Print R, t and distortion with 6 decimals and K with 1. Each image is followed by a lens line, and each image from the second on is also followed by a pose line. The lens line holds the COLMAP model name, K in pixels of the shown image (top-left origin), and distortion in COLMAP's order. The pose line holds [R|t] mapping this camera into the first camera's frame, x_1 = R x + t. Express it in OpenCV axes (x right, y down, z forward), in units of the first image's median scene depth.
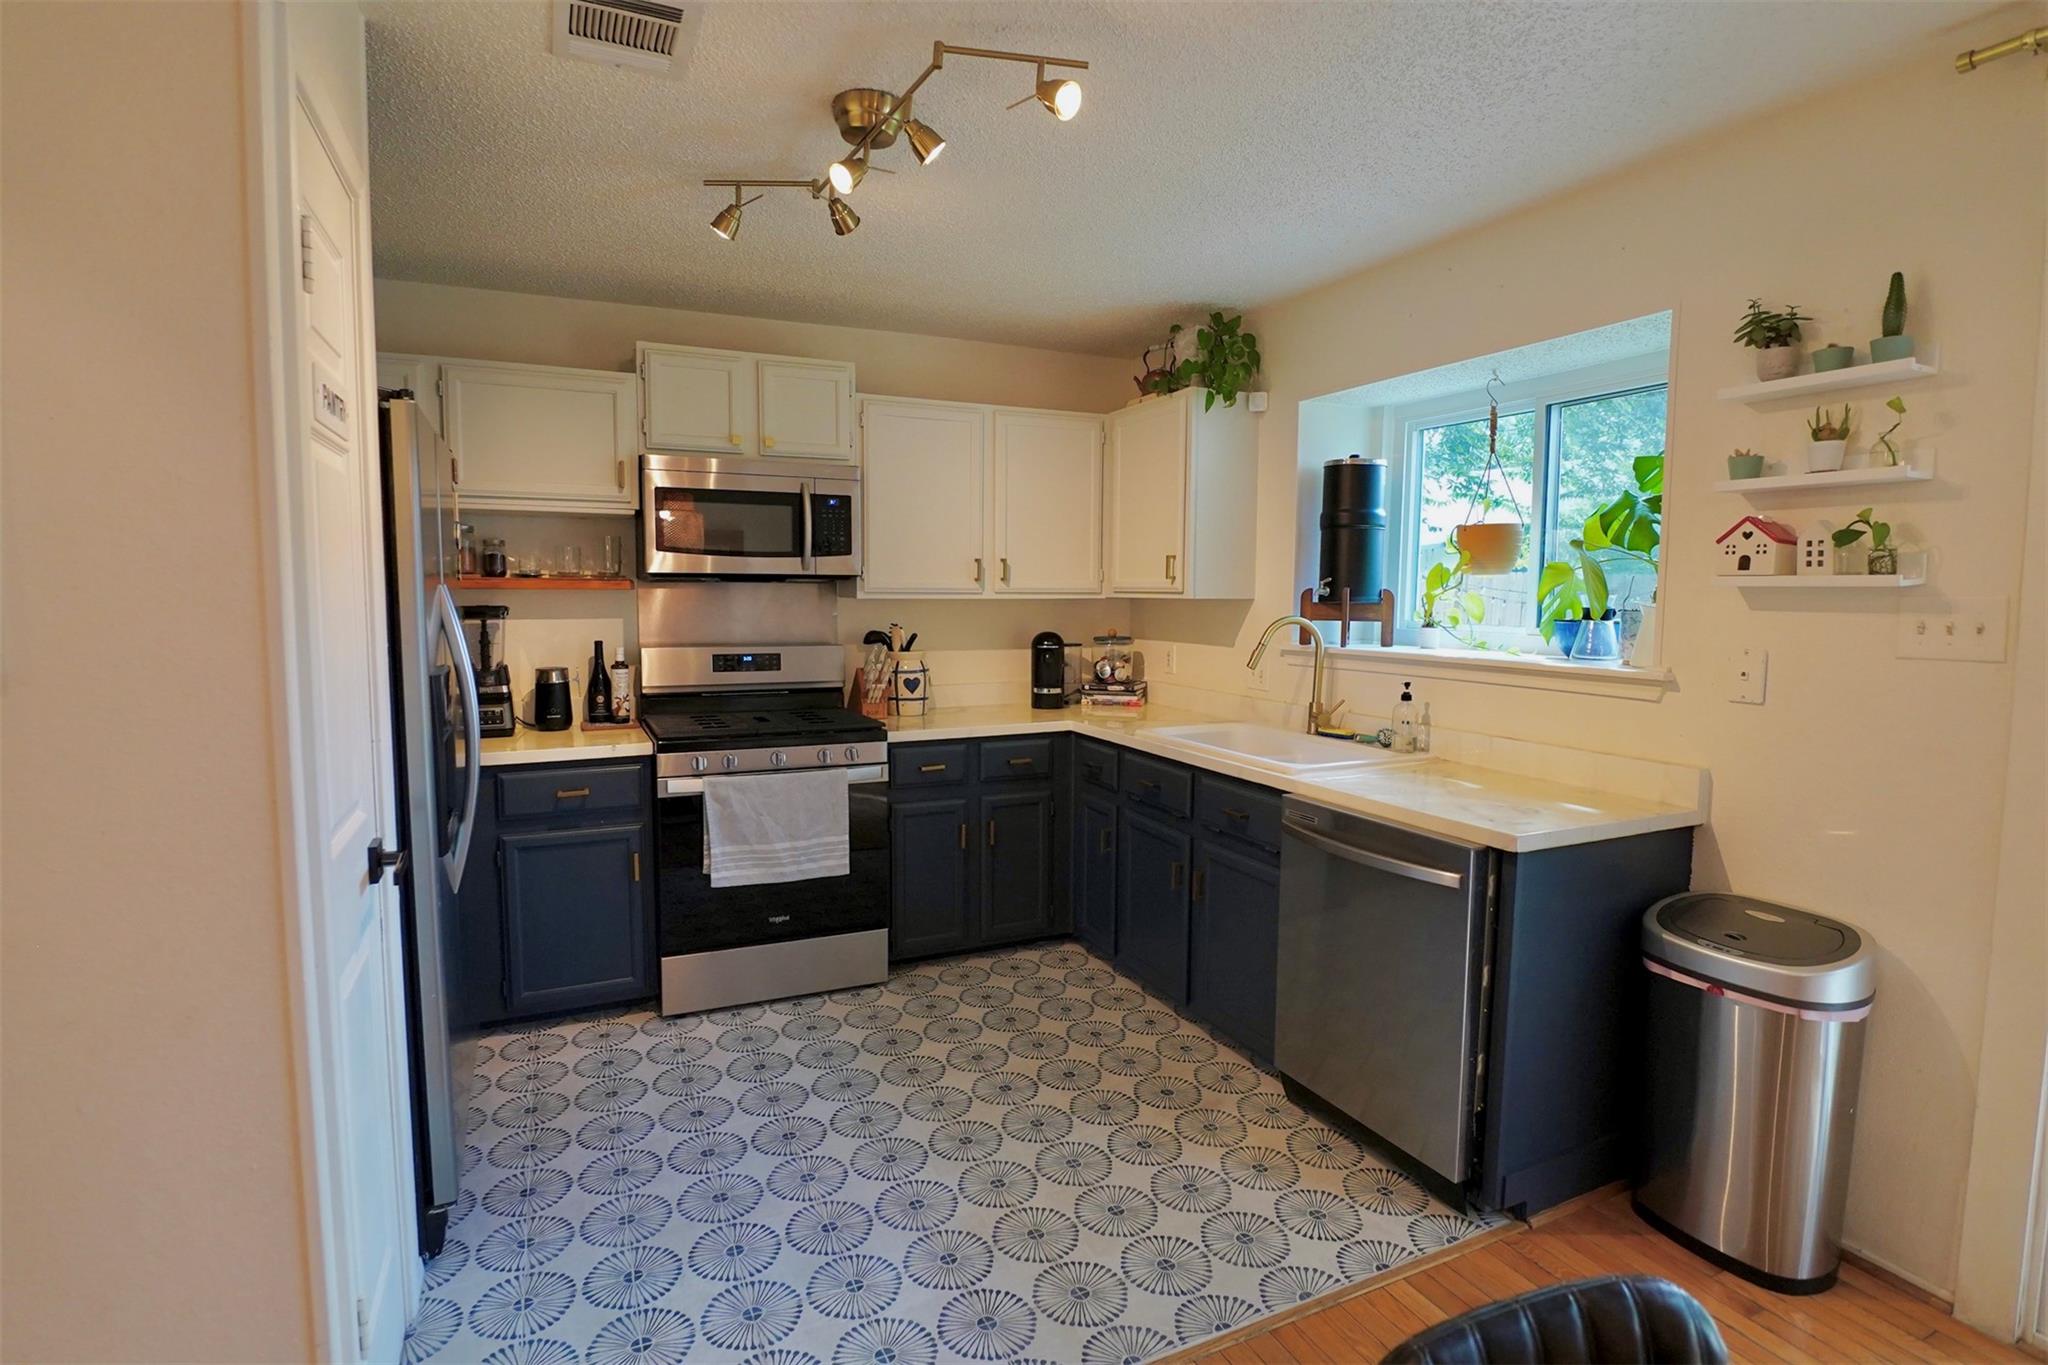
lens RADIAL K [[991.9, 0, 1014.8], [0, 991.9, 677.4], [0, 0, 1]] dist [-0.024713, -0.001585]
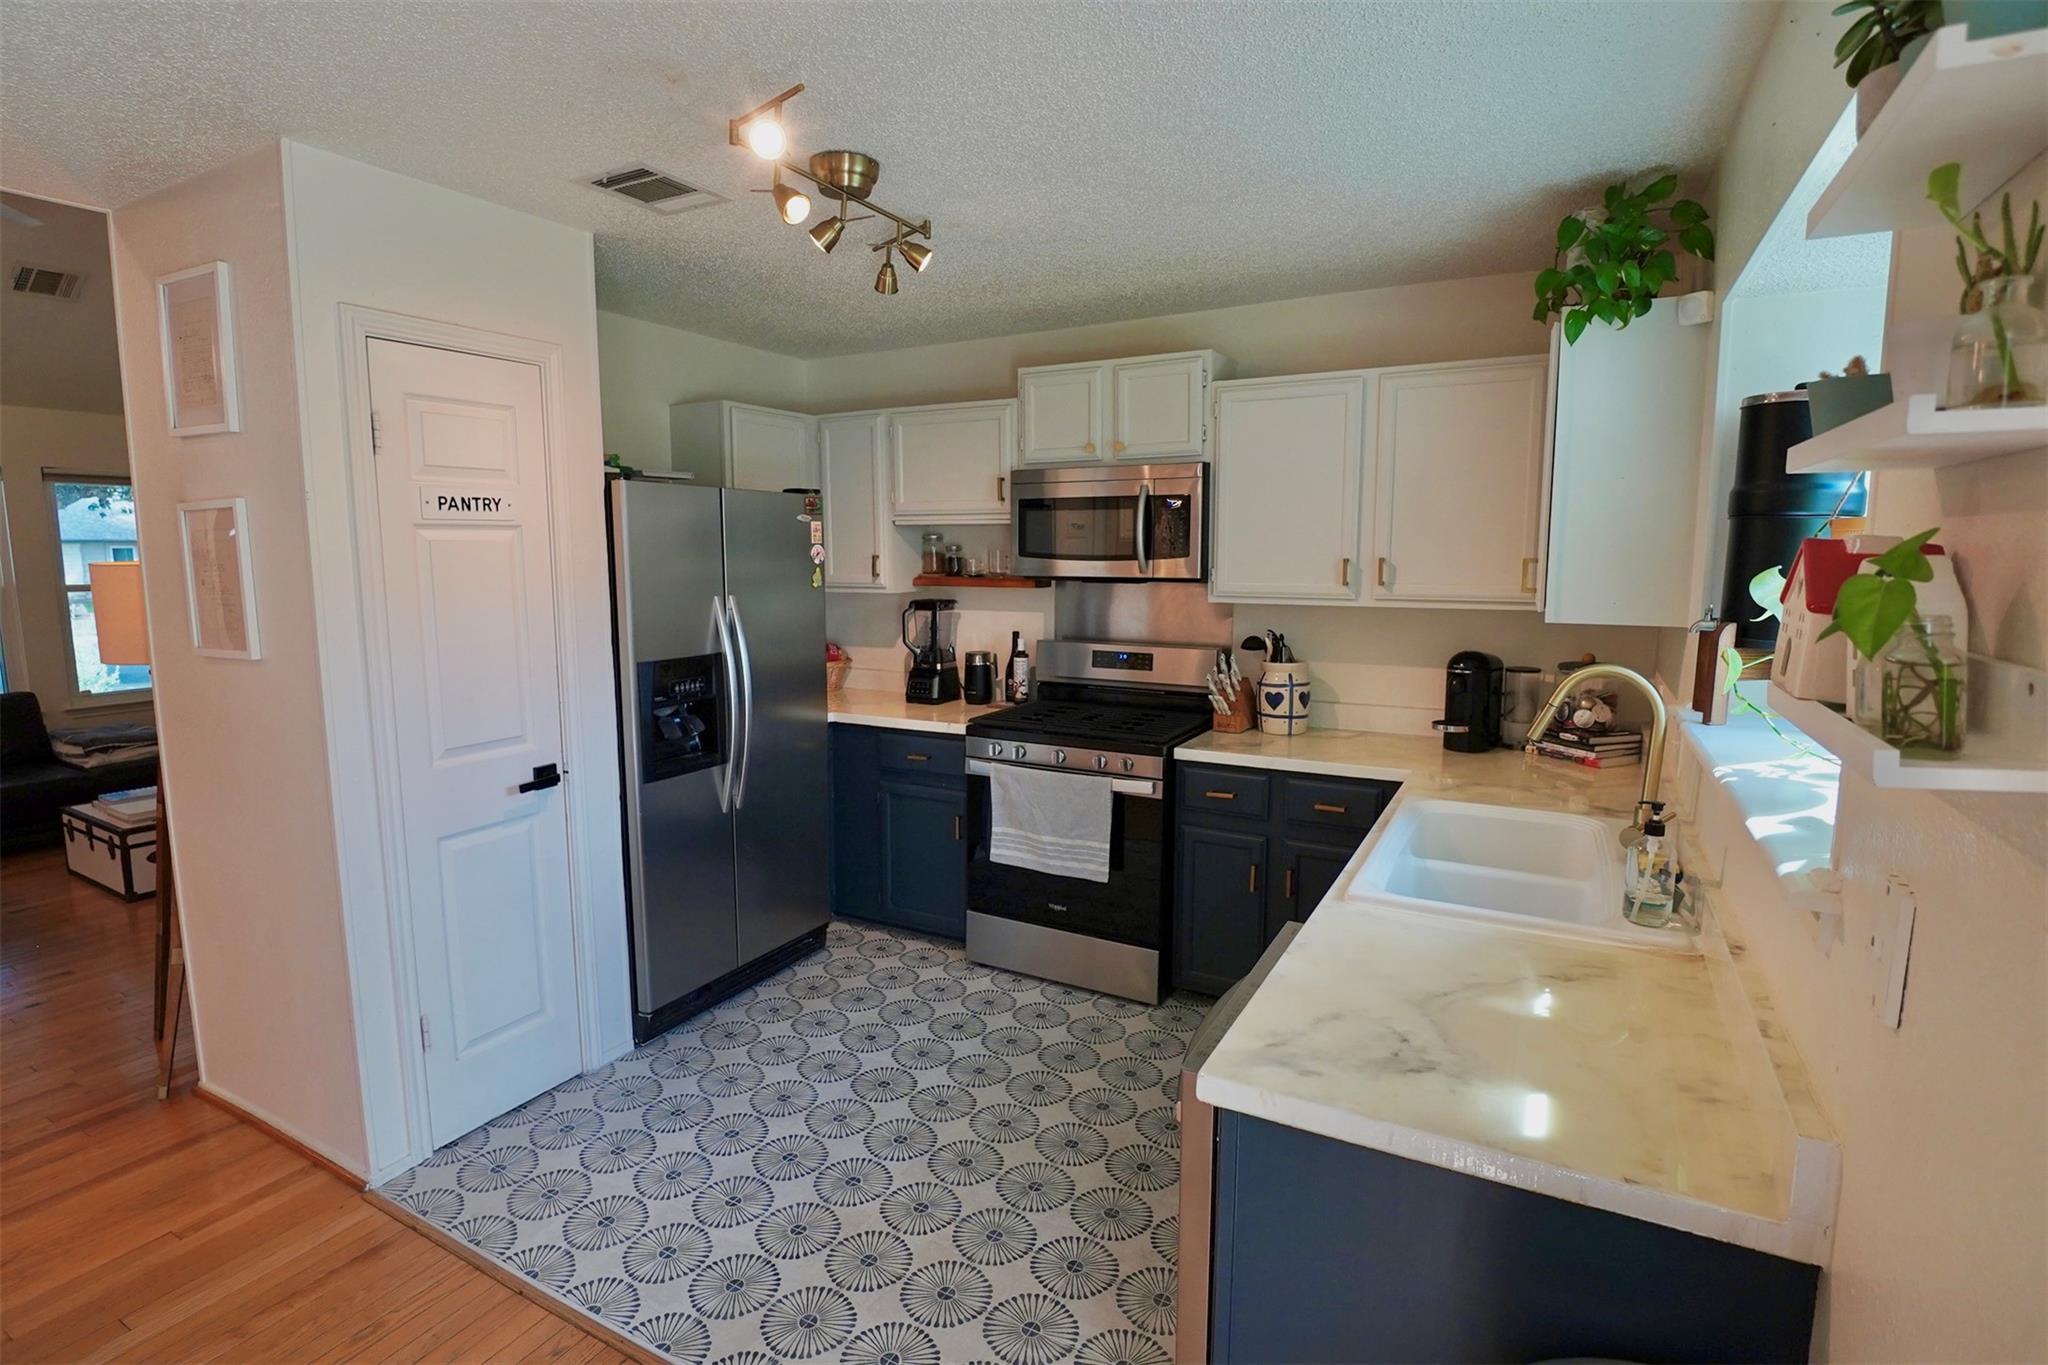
lens RADIAL K [[999.1, 0, 1013.7], [0, 999.1, 676.6], [0, 0, 1]] dist [-0.020636, -0.002907]
pose [[0.590168, 0.098126, -0.801294, 0.578044], [-0.065703, 0.995131, 0.073472, -0.077937], [0.804602, 0.009287, 0.593742, 0.338704]]
